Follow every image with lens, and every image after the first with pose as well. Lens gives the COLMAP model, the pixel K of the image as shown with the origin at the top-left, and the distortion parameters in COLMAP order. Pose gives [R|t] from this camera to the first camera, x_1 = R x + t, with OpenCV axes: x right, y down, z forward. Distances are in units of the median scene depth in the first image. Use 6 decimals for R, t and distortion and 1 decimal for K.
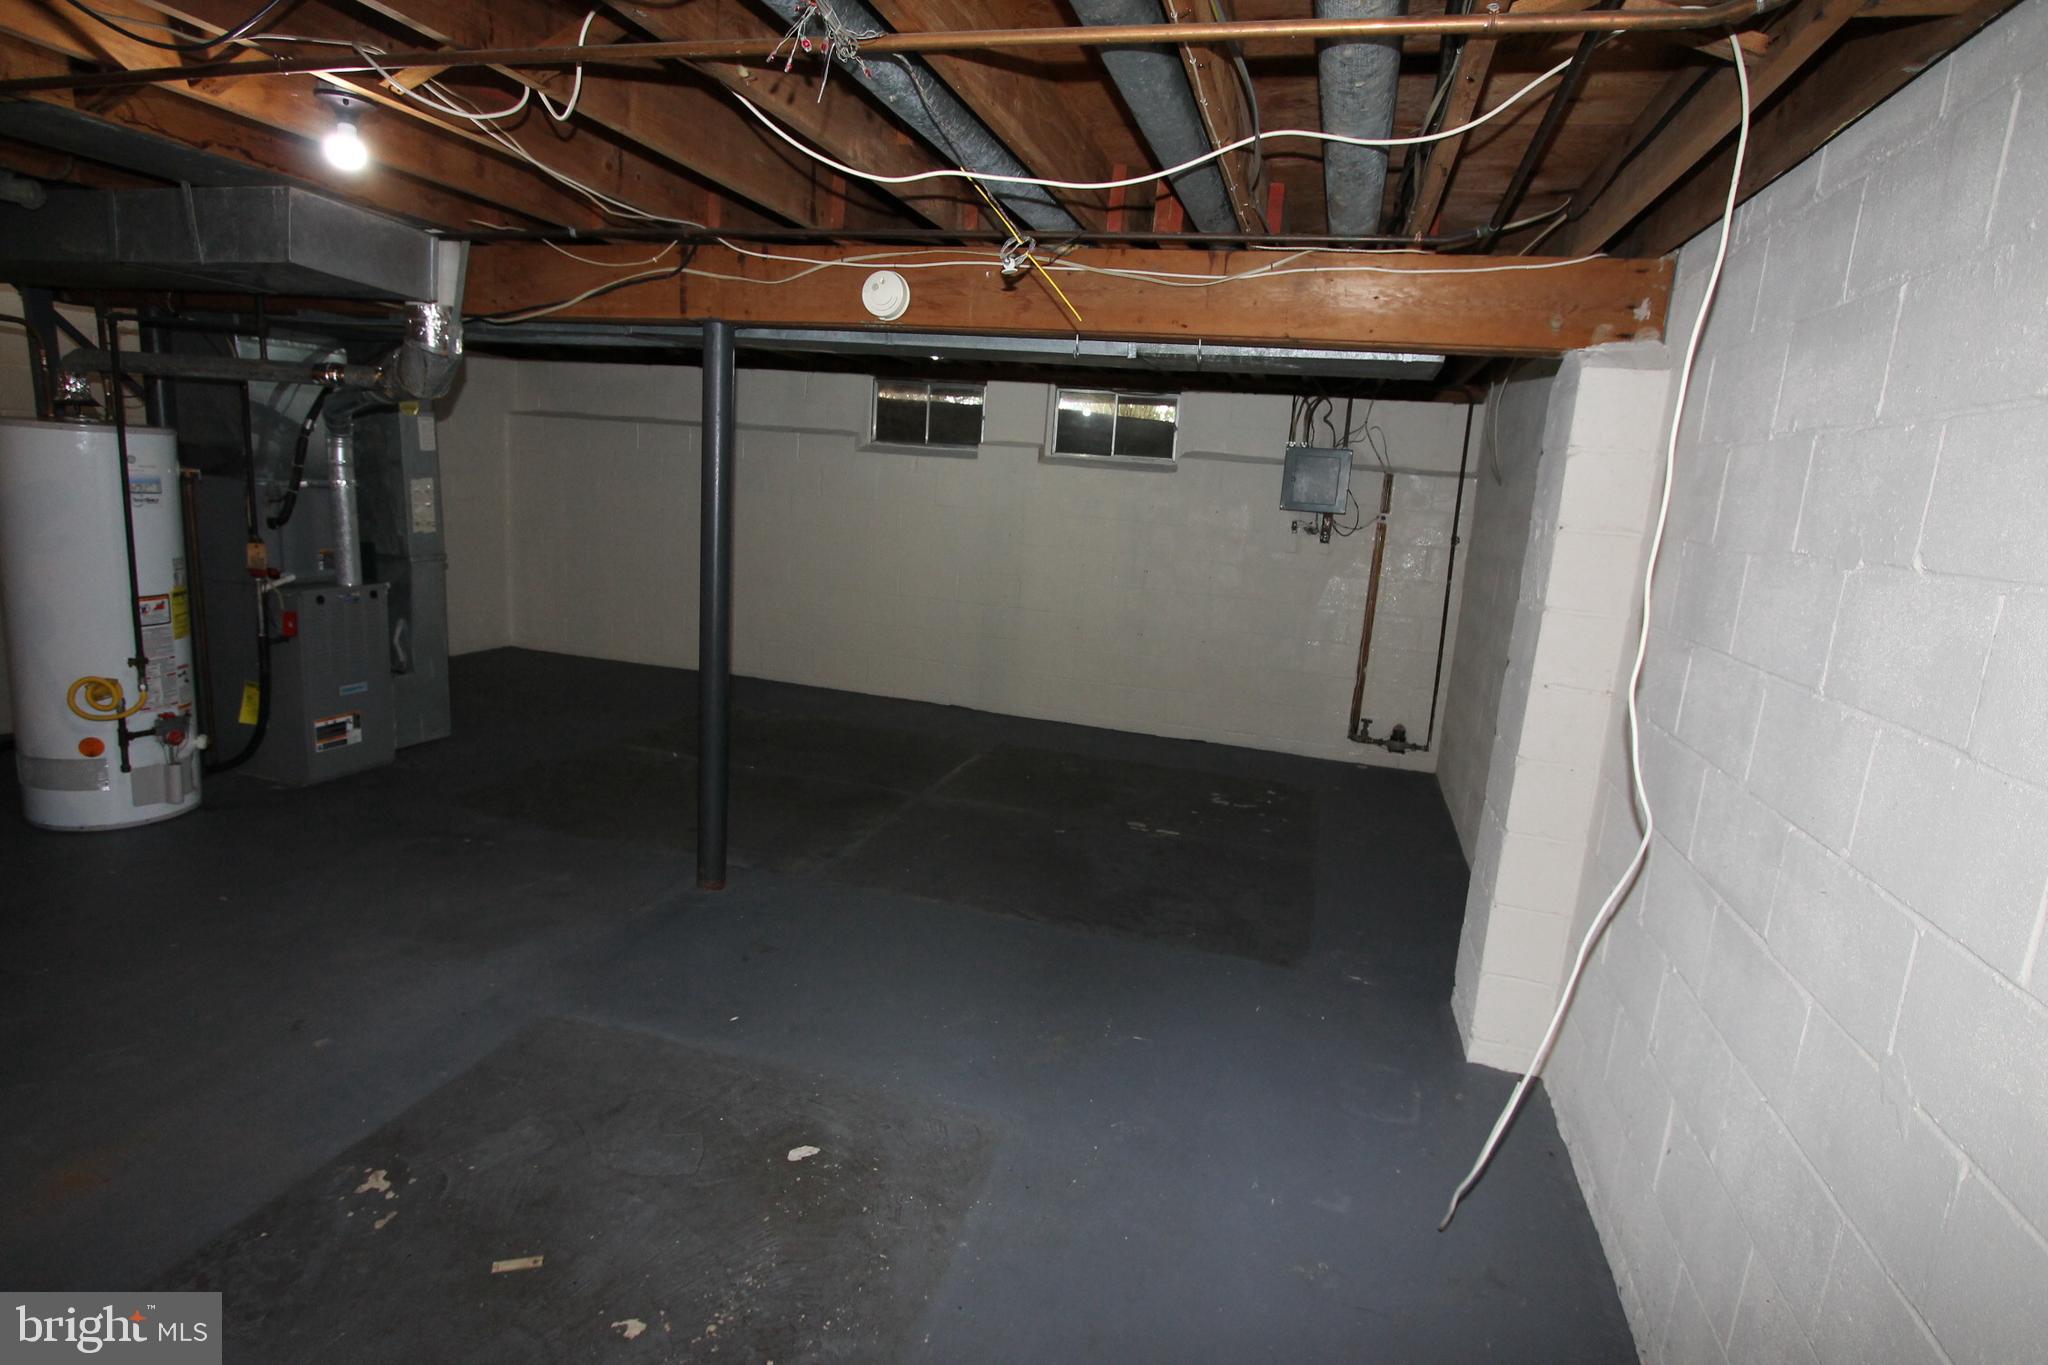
lens RADIAL K [[1075.5, 0, 1025.3], [0, 1075.5, 663.1], [0, 0, 1]] dist [-0.019513, 0.006196]
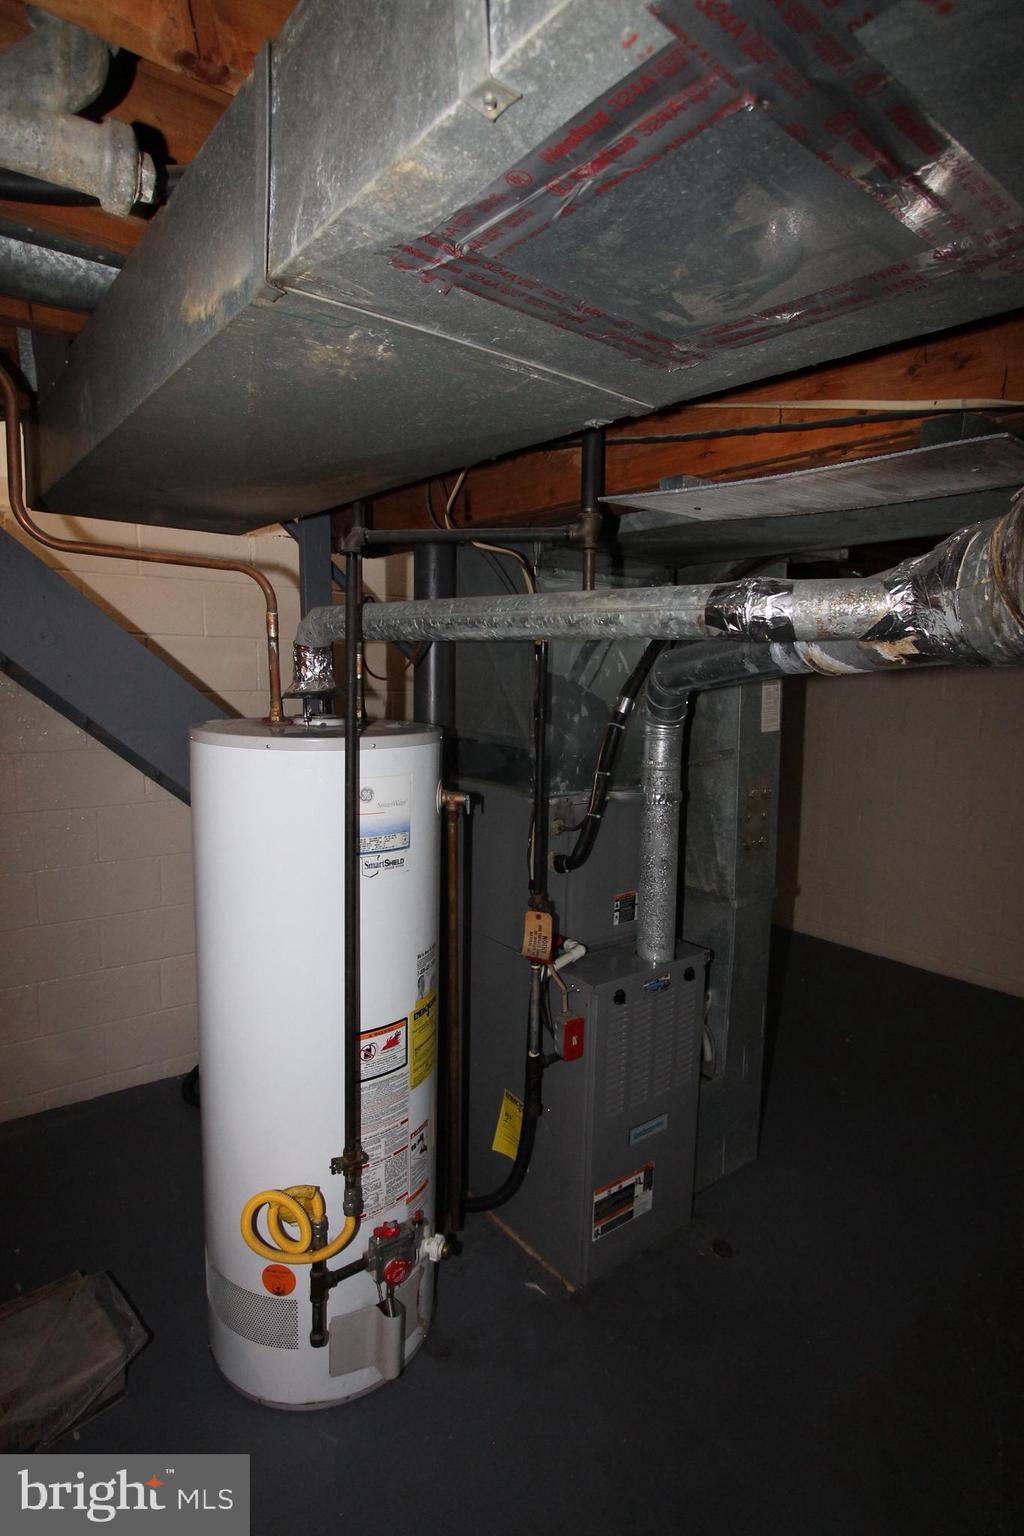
lens RADIAL K [[806.6, 0, 519.3], [0, 806.6, 768.0], [0, 0, 1]] dist [-0.019513, 0.006196]
pose [[0.812277, 0.035231, -0.582207, -0.498723], [-0.077536, 0.995838, -0.047914, -0.178249], [0.578096, 0.084062, 0.811627, 0.659228]]
